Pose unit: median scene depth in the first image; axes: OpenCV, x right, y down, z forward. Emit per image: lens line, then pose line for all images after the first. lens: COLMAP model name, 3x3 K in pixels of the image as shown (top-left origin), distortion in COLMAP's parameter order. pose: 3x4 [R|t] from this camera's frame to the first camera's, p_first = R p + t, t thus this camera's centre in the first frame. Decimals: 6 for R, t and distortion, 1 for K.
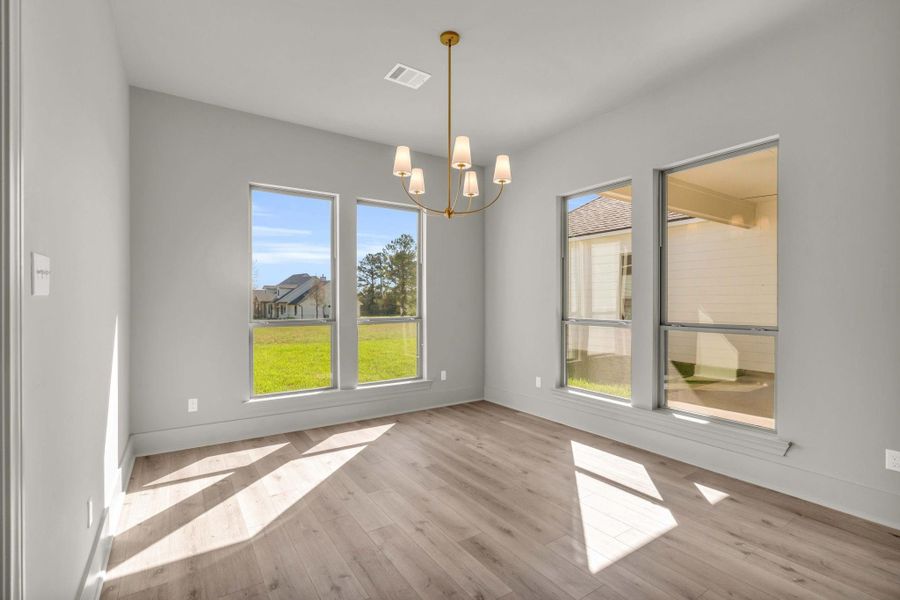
lens RADIAL K [[410.6, 0, 444.6], [0, 410.6, 302.5], [0, 0, 1]] dist [-0.004246, 0.000556]
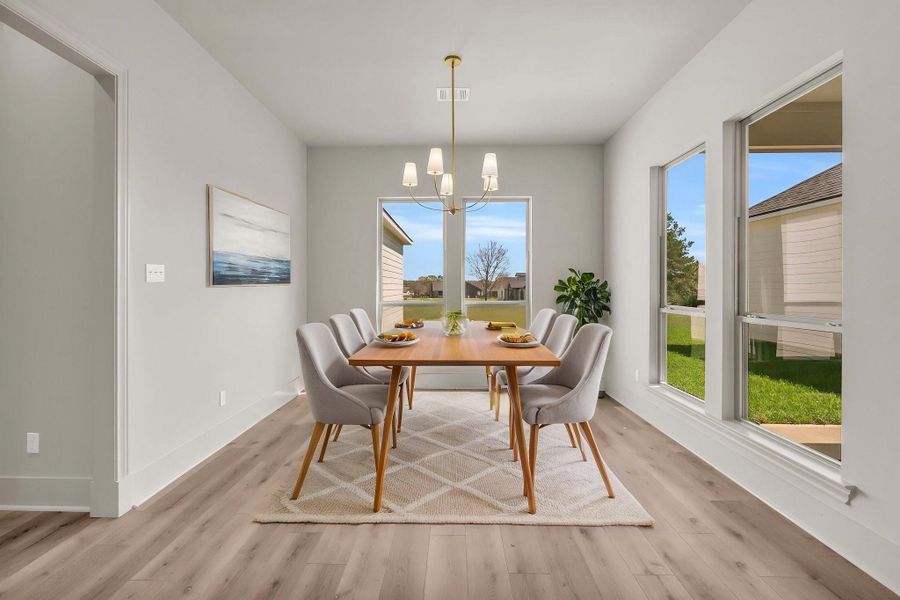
lens RADIAL K [[406.6, 0, 446.2], [0, 406.6, 291.0], [0, 0, 1]] dist [-0.003183, 0.000111]
pose [[0.818094, 0.005895, -0.575054, 0.666047], [-0.002950, 0.999977, 0.006053, 0.005911], [0.575077, -0.003256, 0.818093, 0.034696]]
